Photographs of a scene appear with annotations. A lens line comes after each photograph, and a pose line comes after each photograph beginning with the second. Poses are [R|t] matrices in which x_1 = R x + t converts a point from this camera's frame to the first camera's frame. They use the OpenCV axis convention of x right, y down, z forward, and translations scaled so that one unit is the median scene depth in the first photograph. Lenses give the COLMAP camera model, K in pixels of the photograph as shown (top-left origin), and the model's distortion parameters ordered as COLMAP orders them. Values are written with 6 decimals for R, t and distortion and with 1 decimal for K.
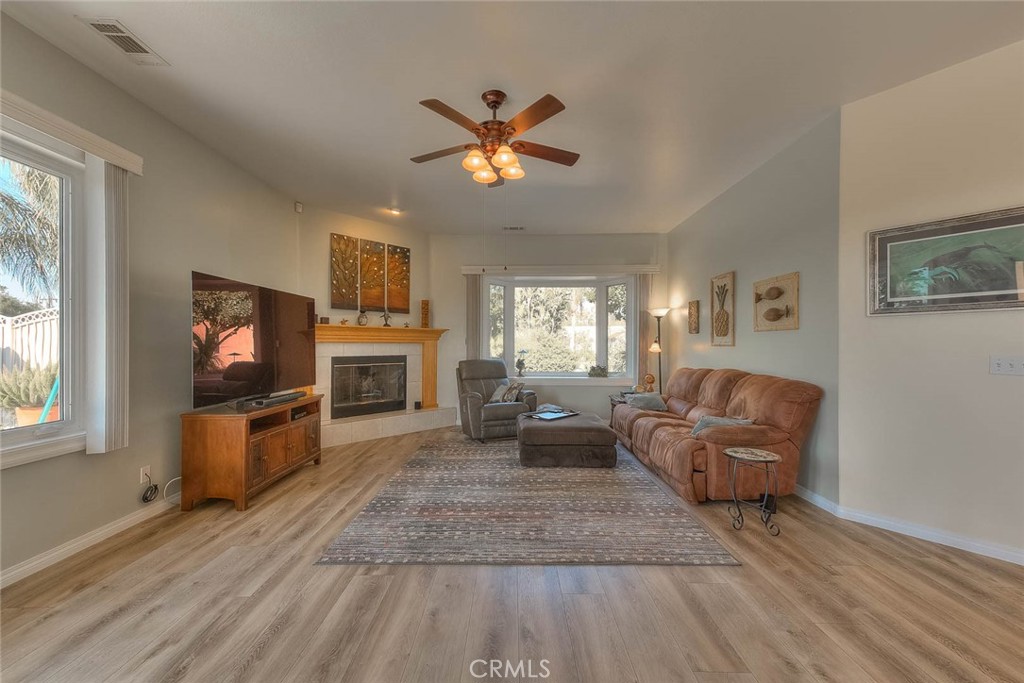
lens RADIAL K [[403.6, 0, 507.3], [0, 403.6, 344.3], [0, 0, 1]] dist [0.025560, -0.000725]
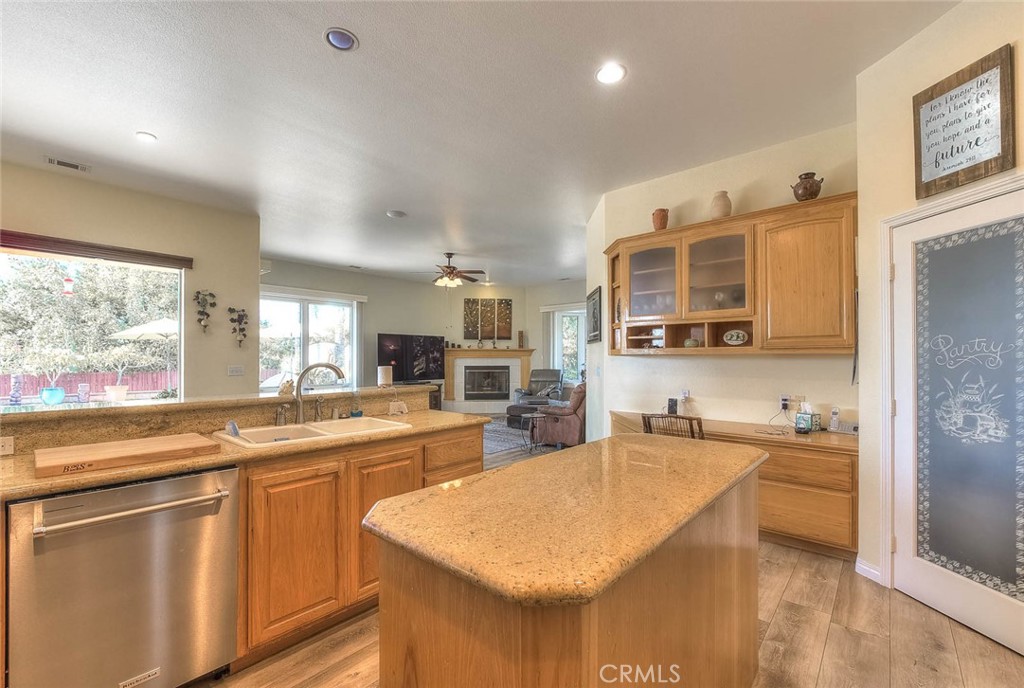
lens RADIAL K [[445.1, 0, 506.5], [0, 445.1, 355.8], [0, 0, 1]] dist [-0.002372, -0.001203]
pose [[0.746045, -0.003382, -0.665887, 1.369022], [0.000978, 0.999992, -0.003982, -0.007914], [0.665895, 0.002320, 0.746042, -0.490693]]
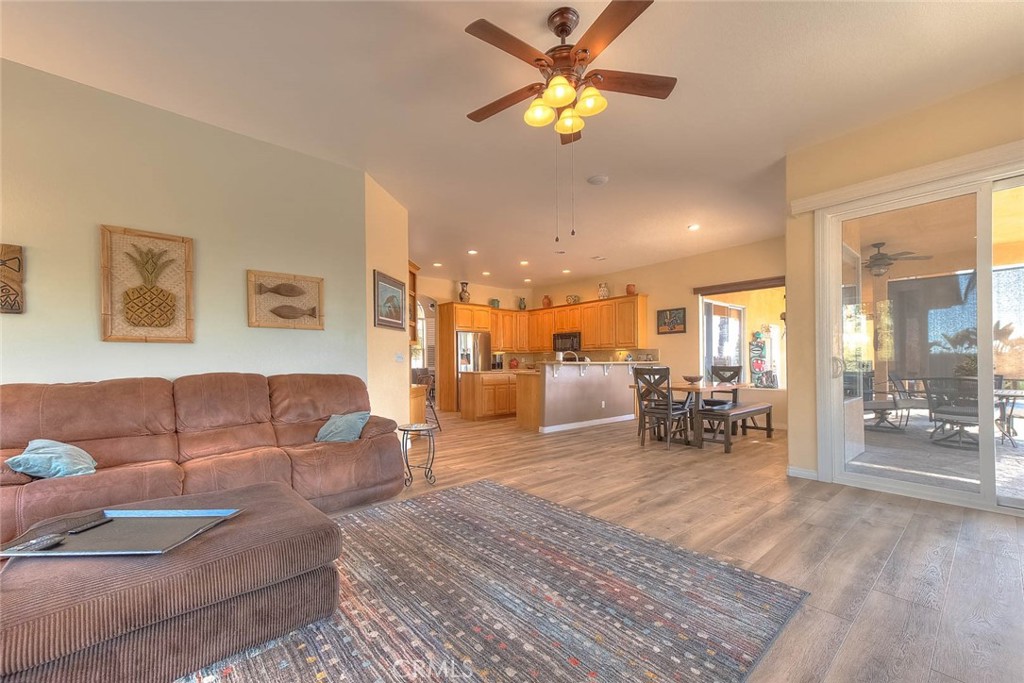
lens RADIAL K [[403.6, 0, 519.9], [0, 403.6, 358.7], [0, 0, 1]] dist [0.025560, -0.000725]
pose [[-0.672087, 0.010487, 0.740398, -0.405283], [0.006720, 0.999945, -0.008064, 0.045741], [-0.740442, -0.000444, -0.672120, 1.148841]]
